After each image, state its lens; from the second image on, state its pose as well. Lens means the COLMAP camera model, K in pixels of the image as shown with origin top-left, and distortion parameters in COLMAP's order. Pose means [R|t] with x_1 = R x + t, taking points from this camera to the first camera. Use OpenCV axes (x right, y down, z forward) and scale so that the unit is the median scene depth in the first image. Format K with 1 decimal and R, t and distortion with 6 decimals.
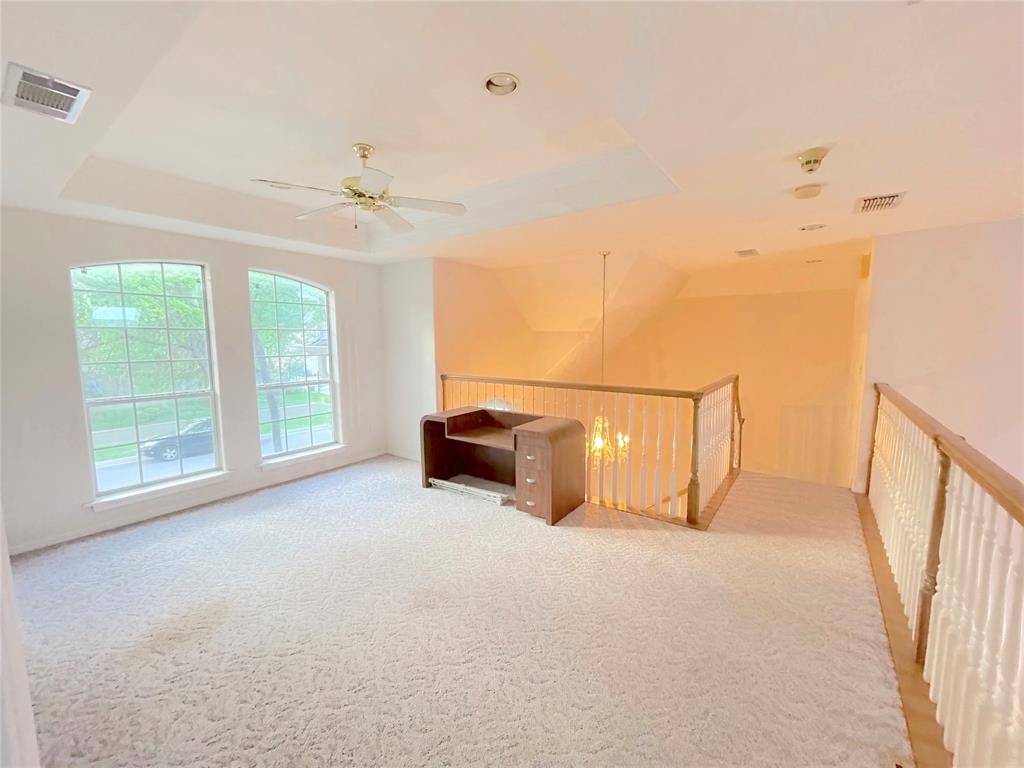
lens RADIAL K [[414.0, 0, 512.0], [0, 414.0, 384.0], [0, 0, 1]] dist [0.000532, 0.000264]
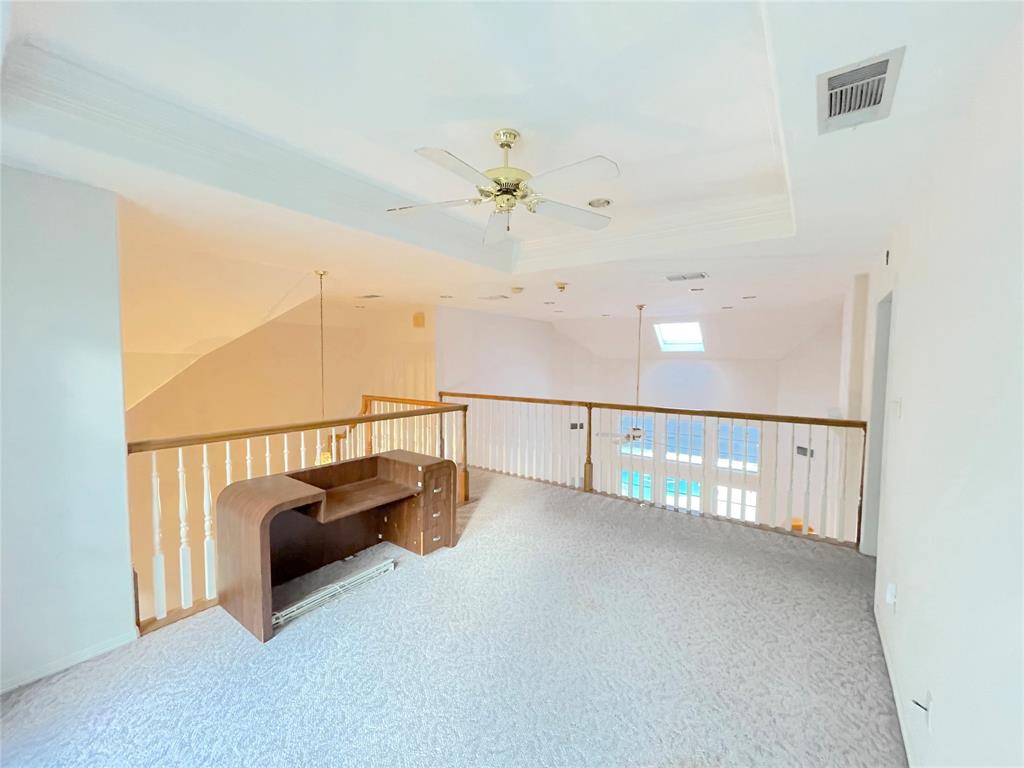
lens RADIAL K [[414.0, 0, 512.0], [0, 414.0, 384.0], [0, 0, 1]] dist [0.000532, 0.000264]
pose [[0.004585, -0.049092, 0.998784, -0.906759], [0.102792, 0.993527, 0.048362, -0.098255], [-0.994692, 0.102445, 0.009601, 0.787326]]
